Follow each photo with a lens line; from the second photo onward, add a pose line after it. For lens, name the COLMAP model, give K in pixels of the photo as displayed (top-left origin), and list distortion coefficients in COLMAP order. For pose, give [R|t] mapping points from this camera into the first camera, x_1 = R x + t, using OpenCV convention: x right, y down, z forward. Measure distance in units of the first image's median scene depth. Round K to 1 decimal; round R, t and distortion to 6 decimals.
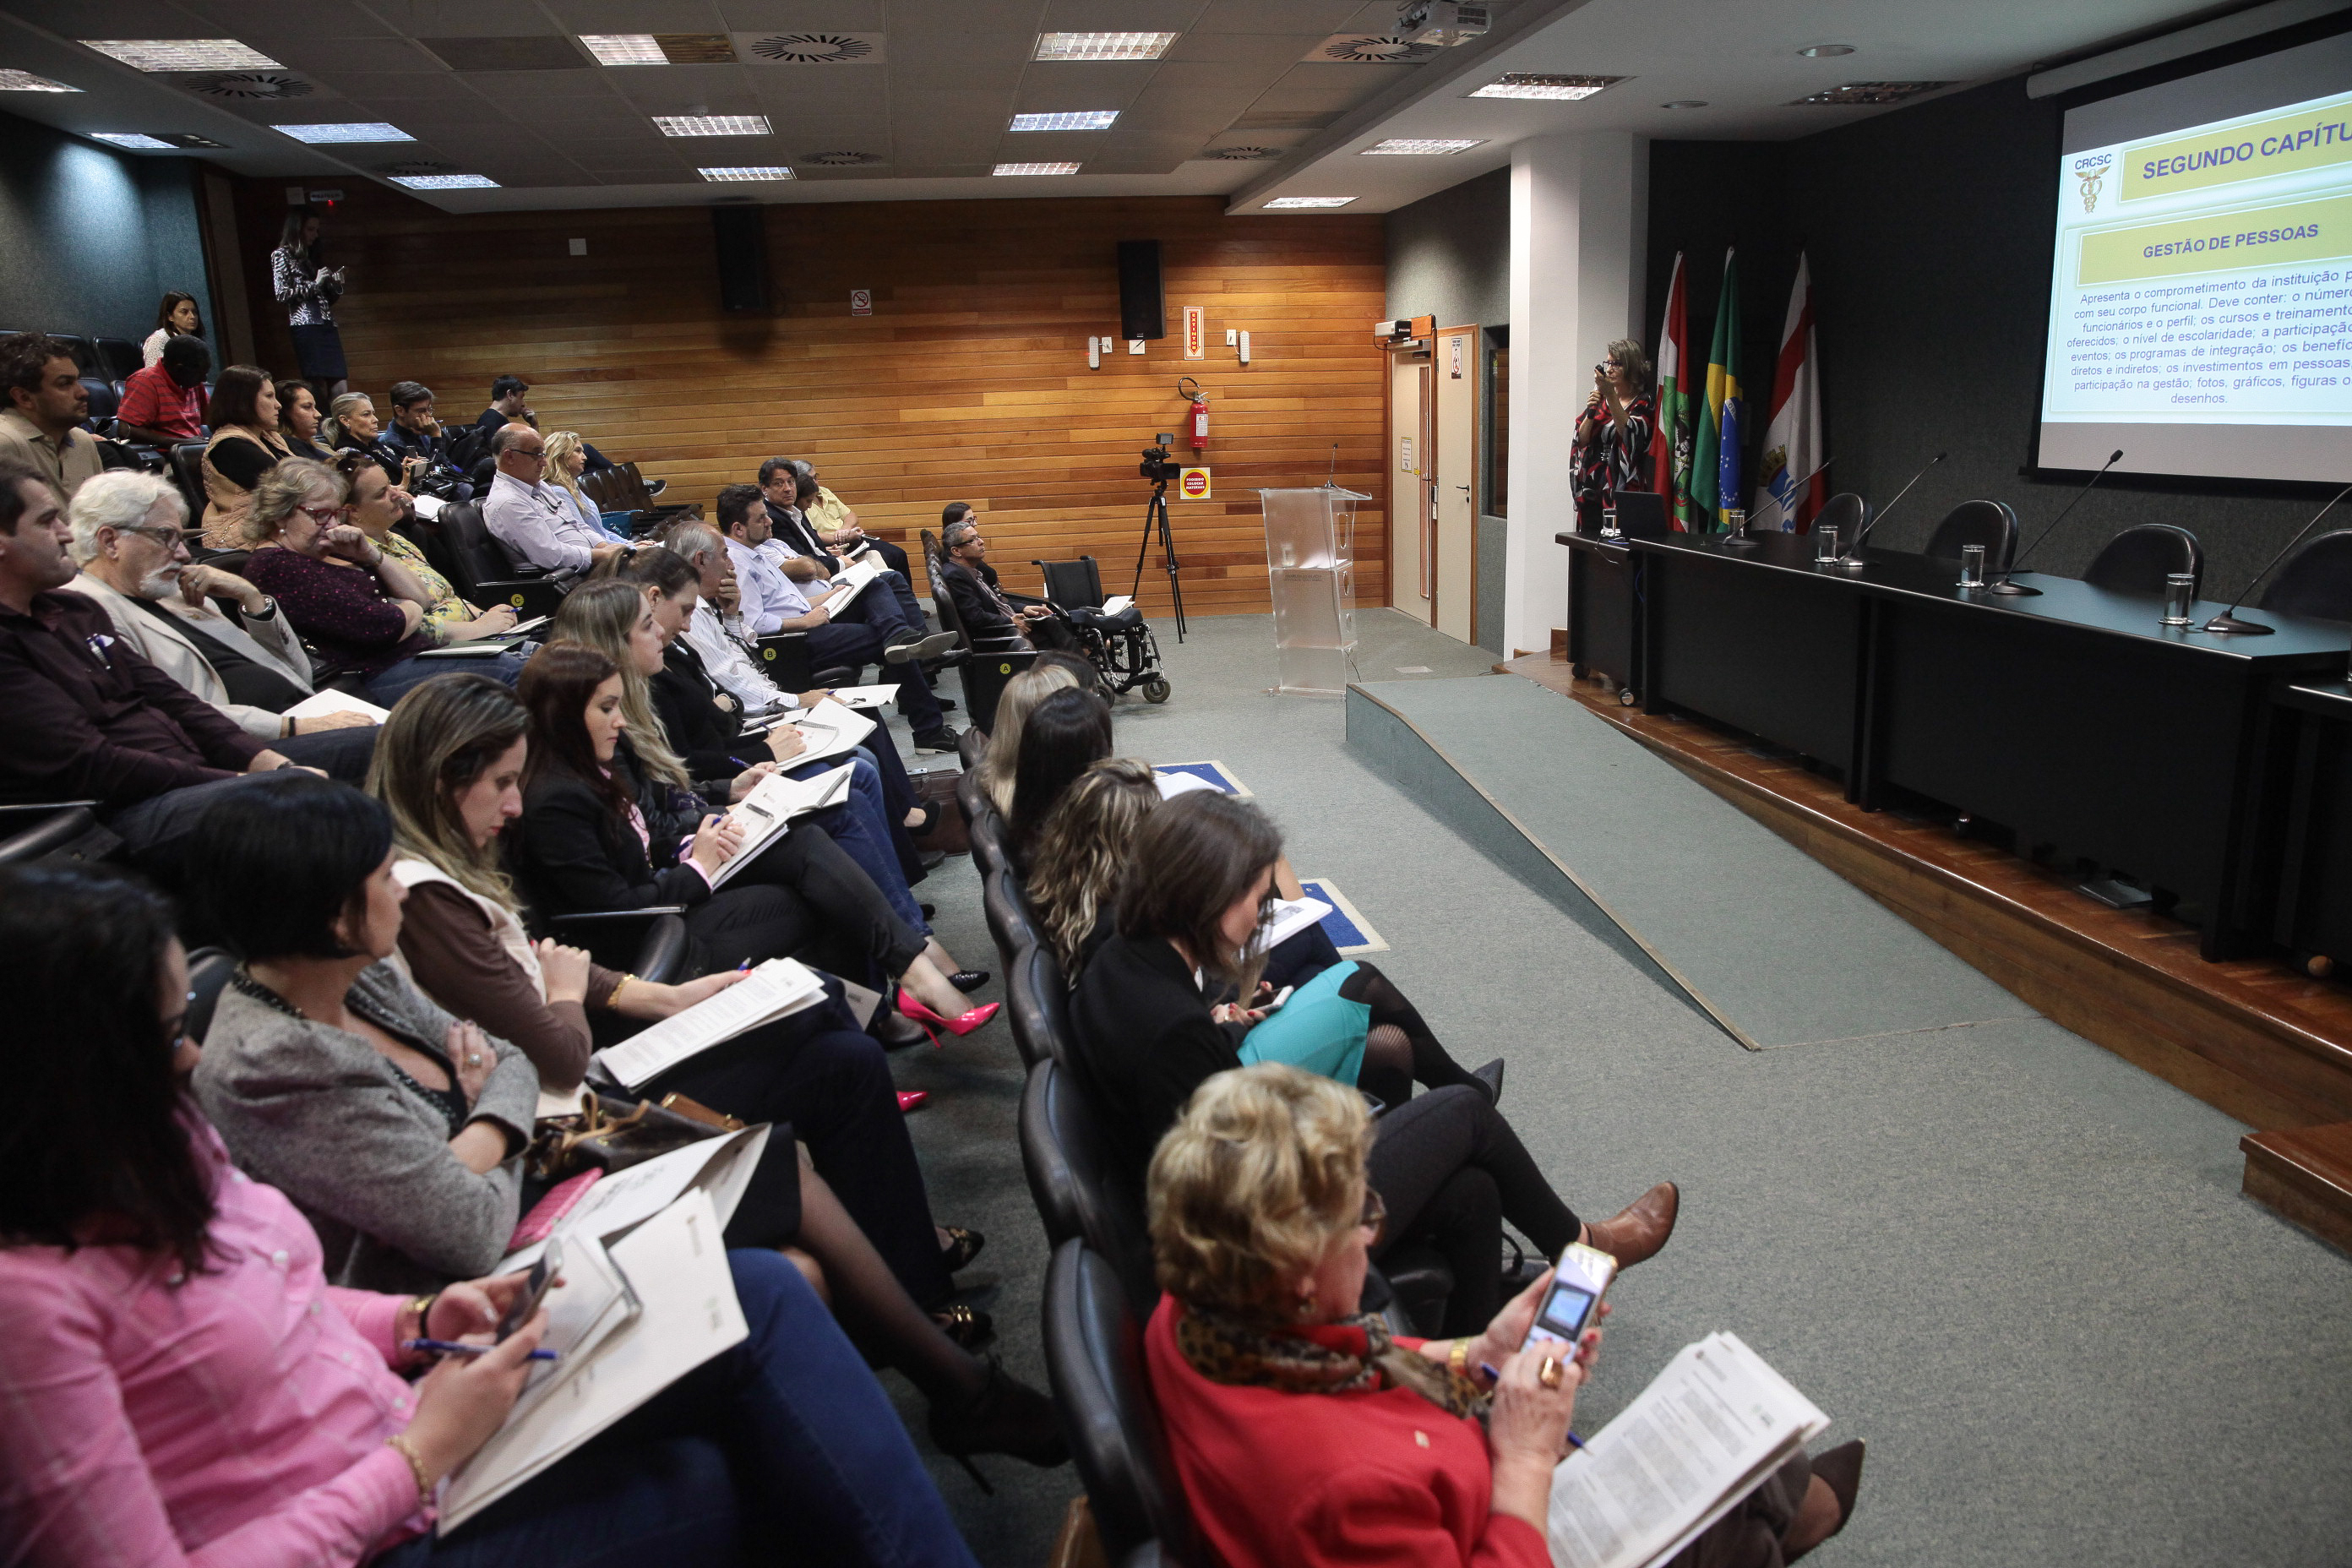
lens RADIAL K [[1635.0, 0, 1176.0], [0, 1635.0, 784.0], [0, 0, 1]] dist [-0.106026, 0.084744]
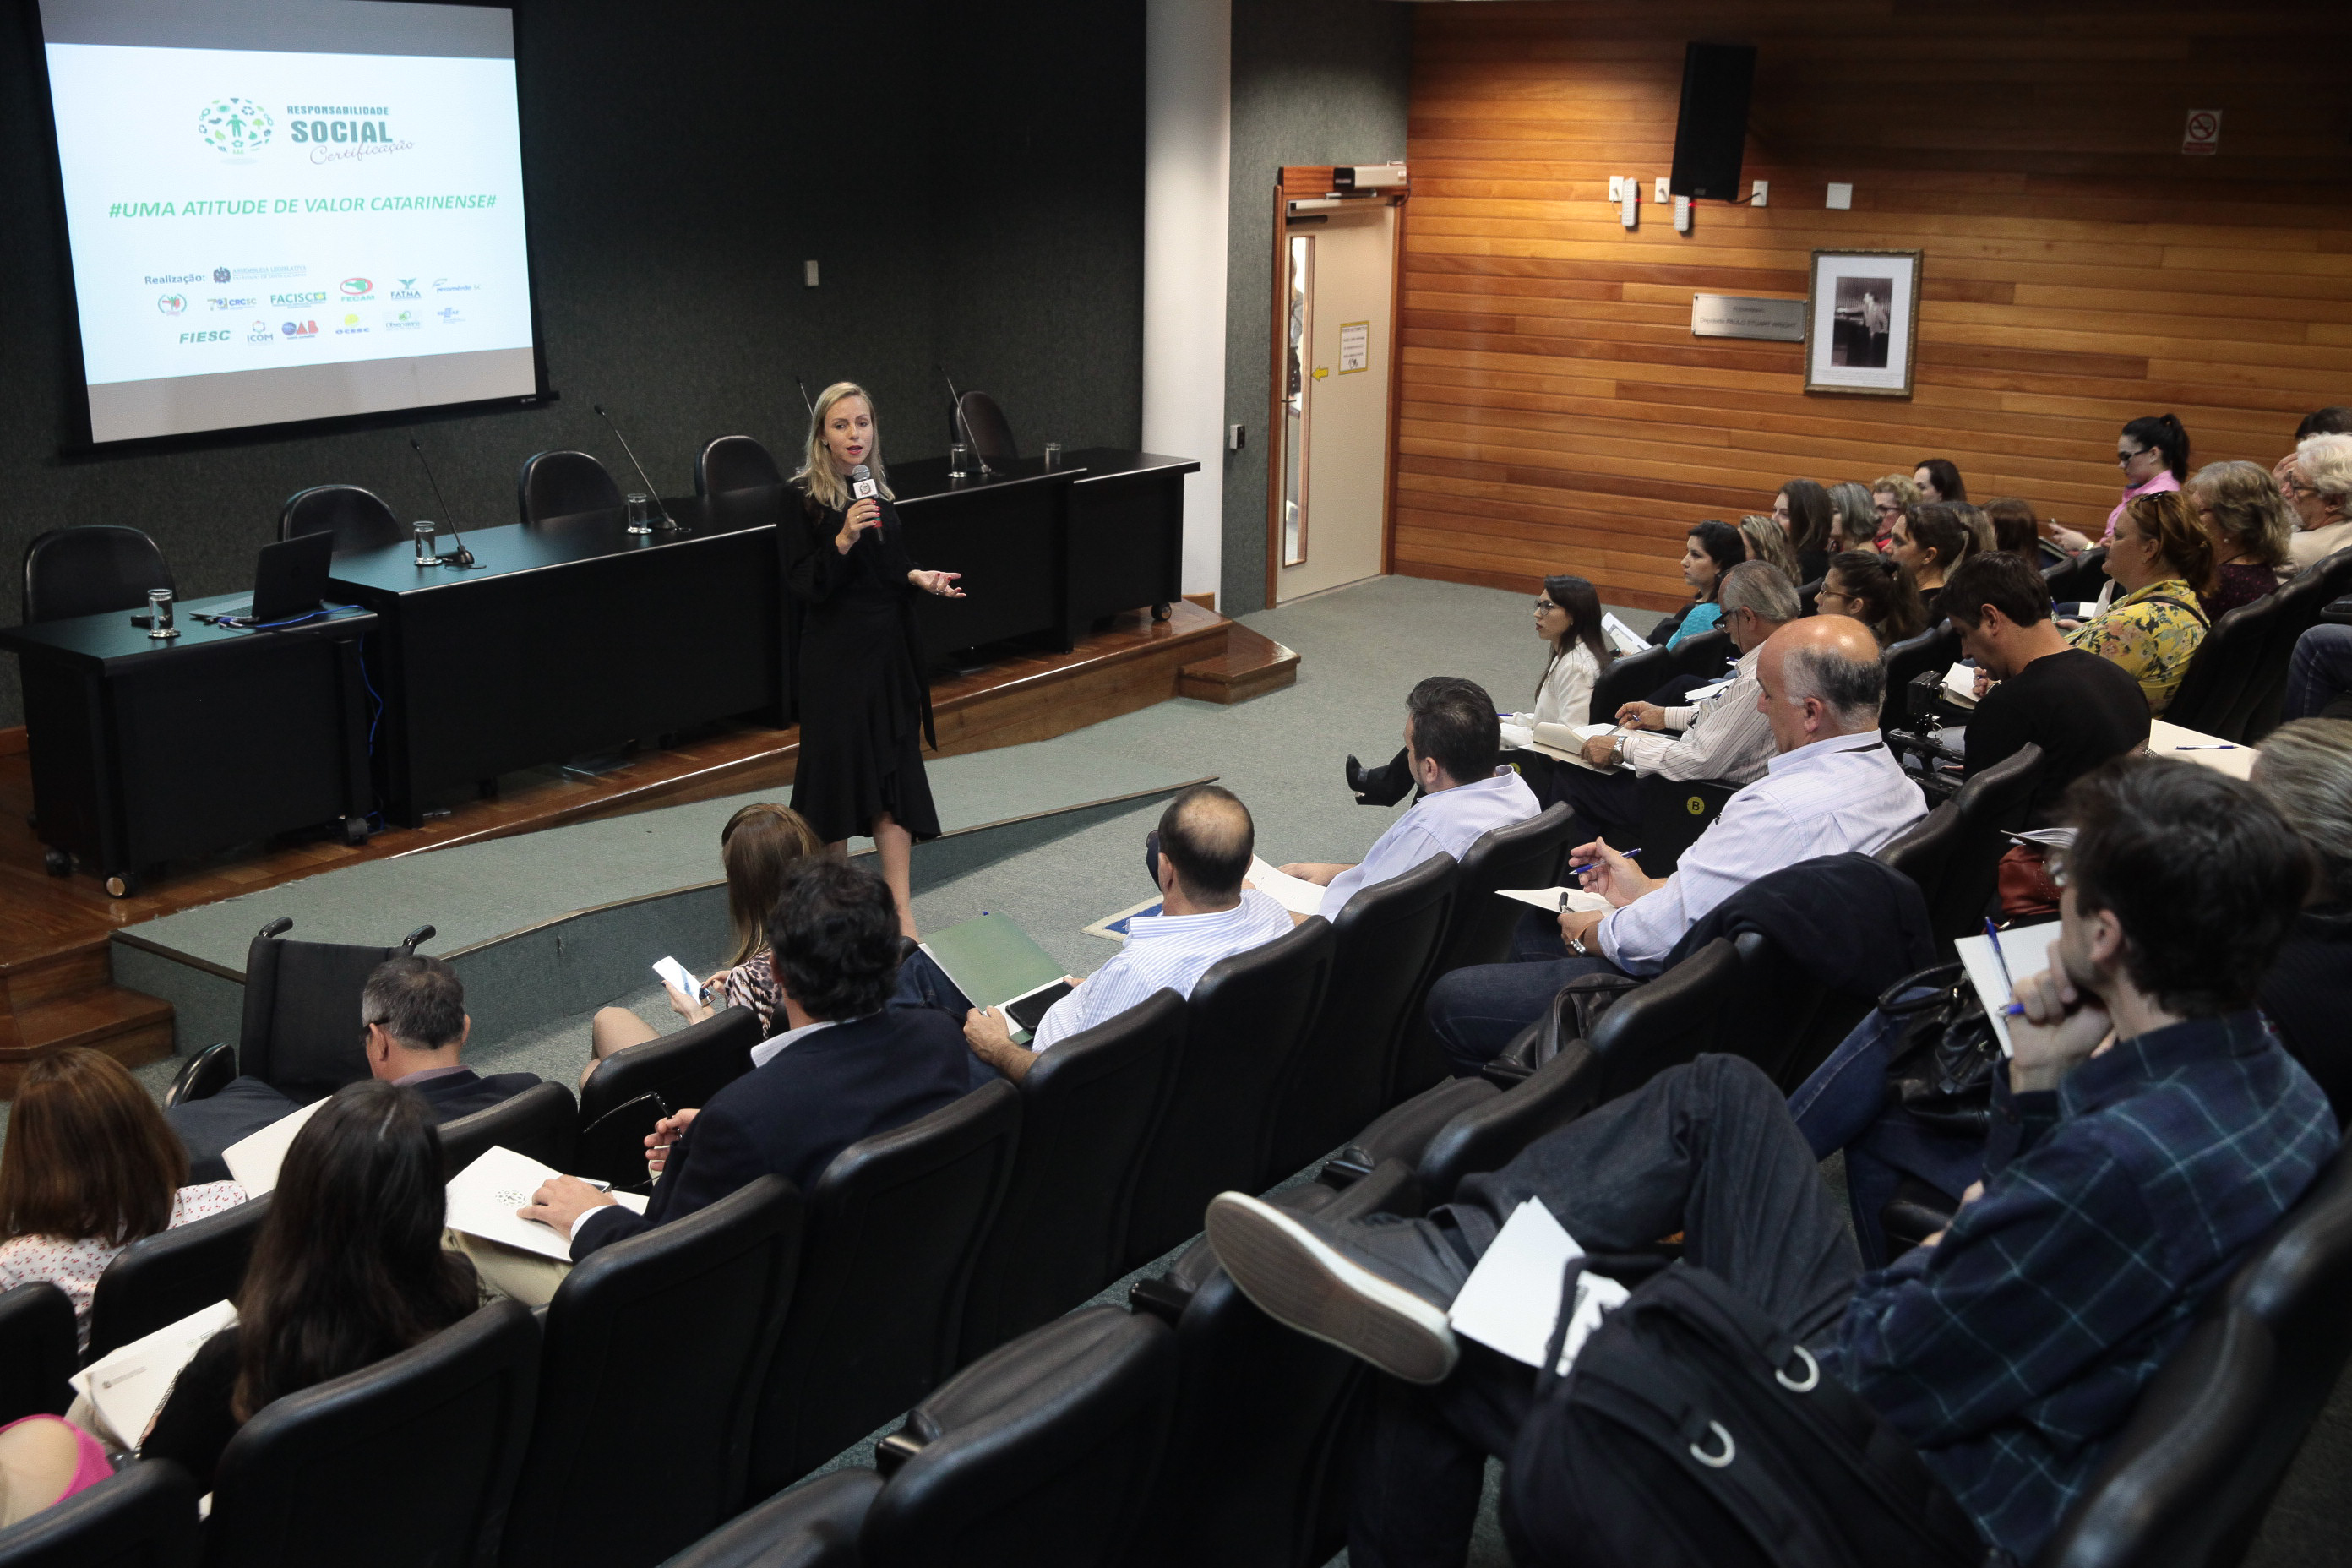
lens RADIAL K [[2460.5, 0, 1176.0], [0, 2460.5, 784.0], [0, 0, 1]] dist [-0.004812, 0.117690]
pose [[-0.714604, -0.167355, 0.679215, -1.183879], [0.168907, 0.900951, 0.399697, -0.760058], [-0.678831, 0.400350, -0.615556, 2.493743]]
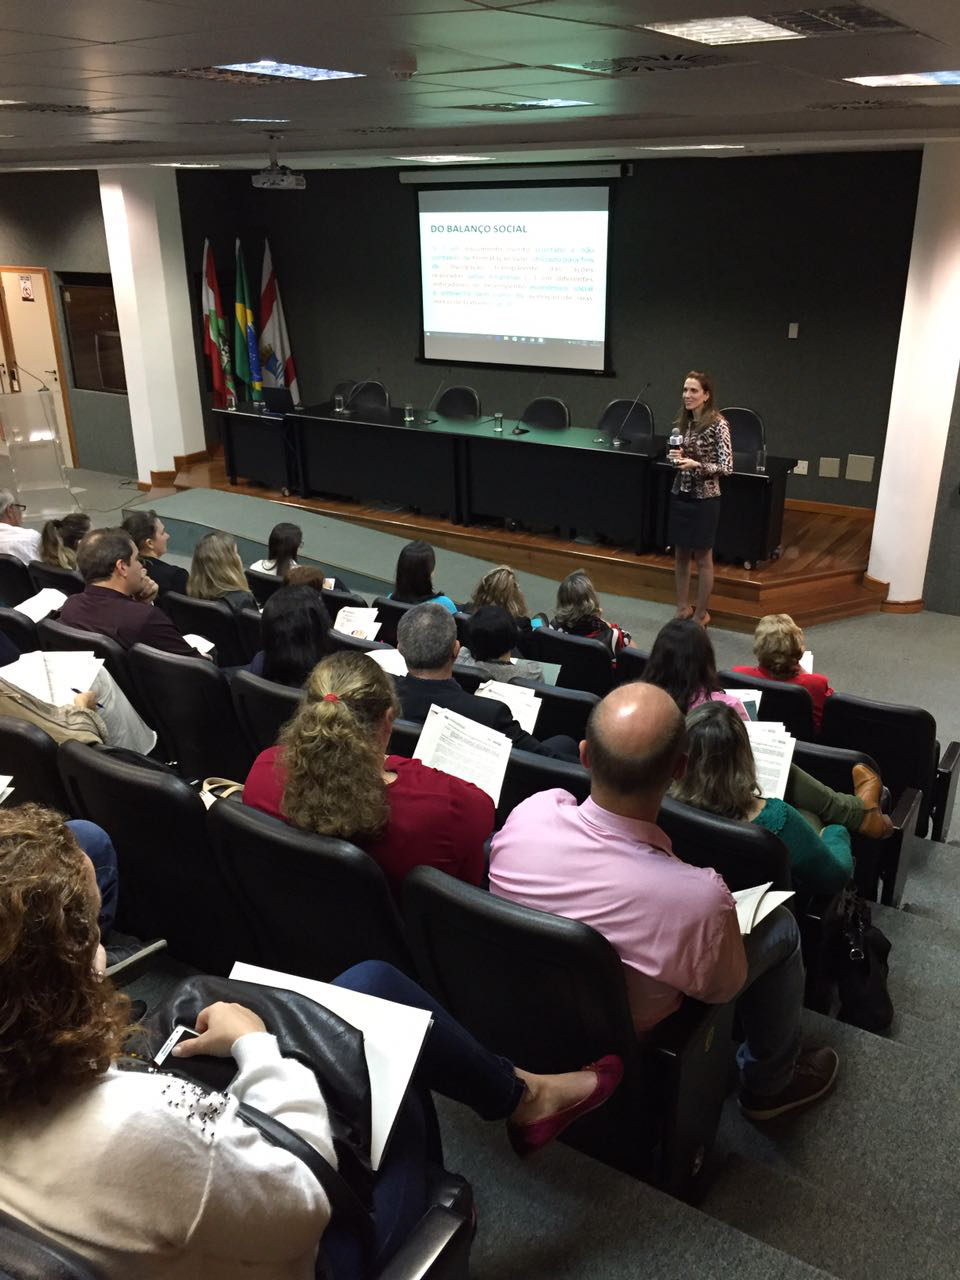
lens RADIAL K [[1129.4, 0, 480.0], [0, 1129.4, 640.0], [0, 0, 1]] dist [0.059132, -0.010405]
pose [[0.669045, -0.254759, 0.698196, -1.045670], [0.166938, 0.966924, 0.192845, -0.189865], [-0.724231, -0.012466, 0.689444, -0.253192]]
